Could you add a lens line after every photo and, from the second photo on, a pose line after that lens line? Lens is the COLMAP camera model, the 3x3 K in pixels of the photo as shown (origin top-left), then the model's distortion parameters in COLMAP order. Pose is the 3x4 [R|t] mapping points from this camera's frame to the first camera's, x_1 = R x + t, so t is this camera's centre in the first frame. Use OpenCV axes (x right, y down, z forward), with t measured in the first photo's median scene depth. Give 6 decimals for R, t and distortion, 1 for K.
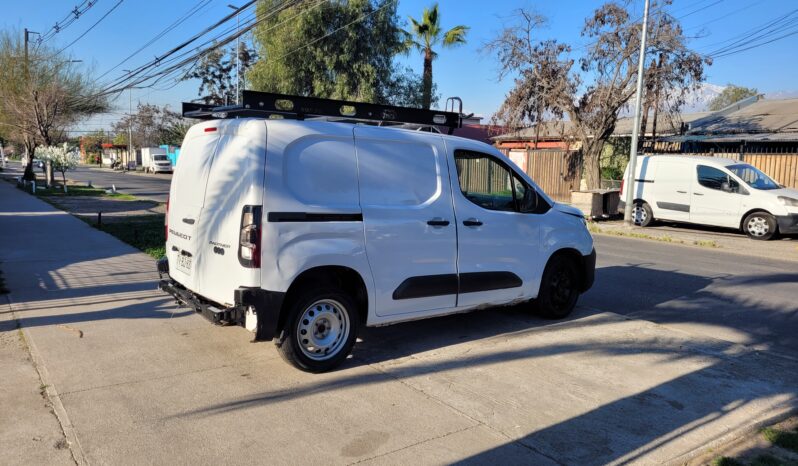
lens RADIAL K [[592.4, 0, 378.3], [0, 592.4, 223.6], [0, 0, 1]] dist [0.002180, 0.002013]
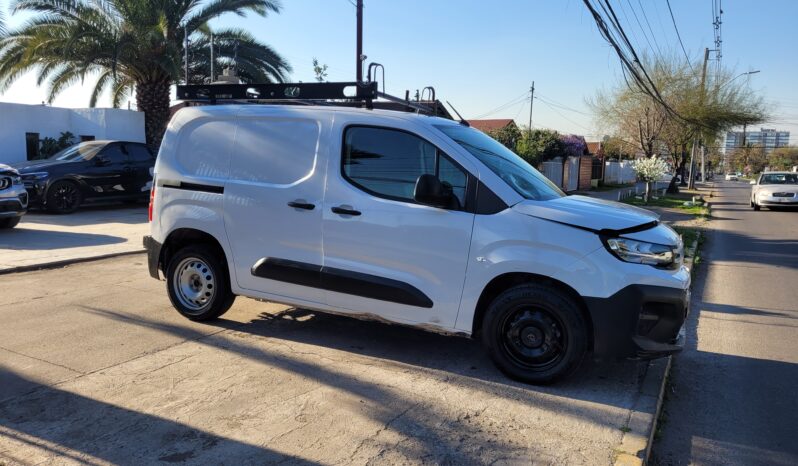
lens RADIAL K [[592.4, 0, 396.5], [0, 592.4, 232.4], [0, 0, 1]] dist [0.002180, 0.002013]
pose [[0.476170, 0.099359, -0.873722, 1.058213], [-0.111580, 0.992392, 0.052044, -0.025569], [0.872245, 0.072708, 0.483634, 0.746171]]
